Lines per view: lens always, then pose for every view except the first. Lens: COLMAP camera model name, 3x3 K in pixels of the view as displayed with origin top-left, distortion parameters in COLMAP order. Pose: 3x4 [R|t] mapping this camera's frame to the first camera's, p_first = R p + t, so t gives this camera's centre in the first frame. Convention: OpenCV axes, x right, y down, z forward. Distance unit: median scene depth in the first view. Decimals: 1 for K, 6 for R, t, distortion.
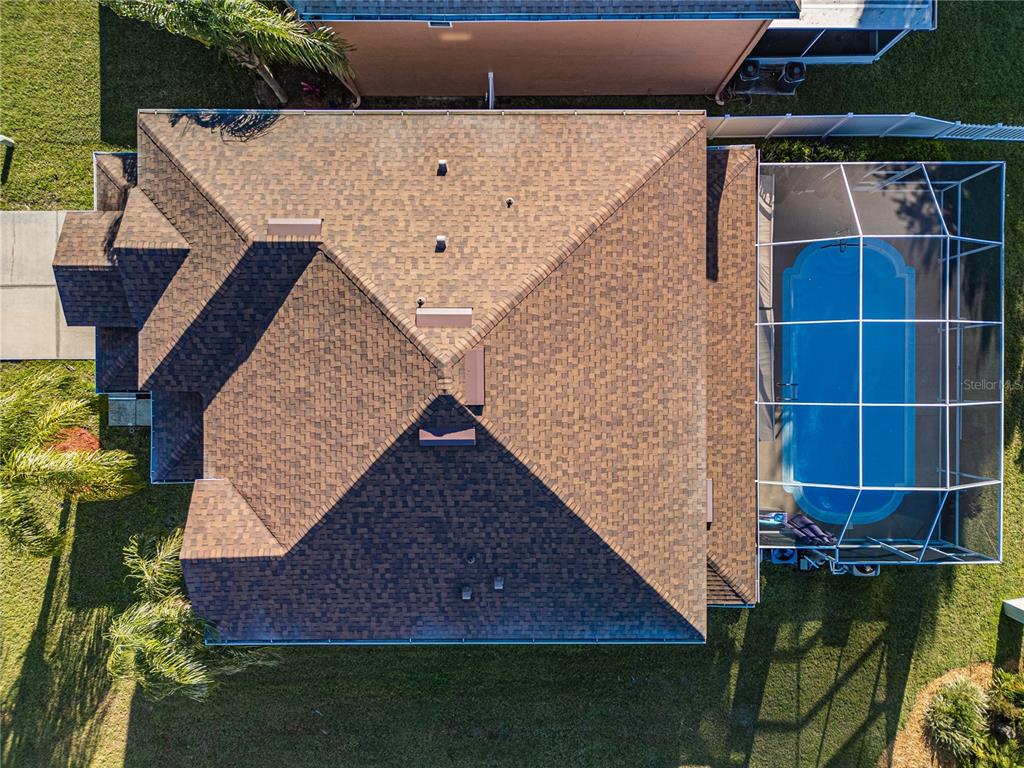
lens RADIAL K [[729.2, 0, 512.0], [0, 729.2, 384.0], [0, 0, 1]] dist [0.028099, -0.001952]
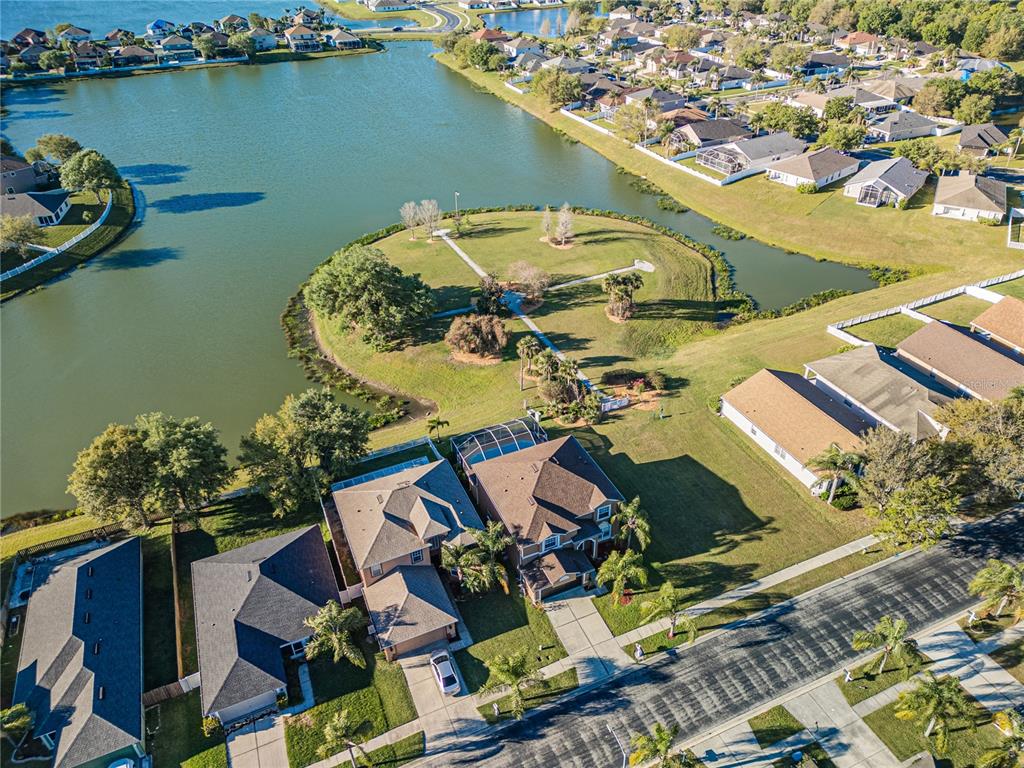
lens RADIAL K [[719.7, 0, 515.2], [0, 719.7, 381.4], [0, 0, 1]] dist [0.079835, -0.080213]
pose [[-0.399908, -0.508655, 0.762459, -3.087653], [0.915990, -0.251018, 0.312975, -1.421345], [0.032194, 0.823565, 0.566307, -2.045048]]
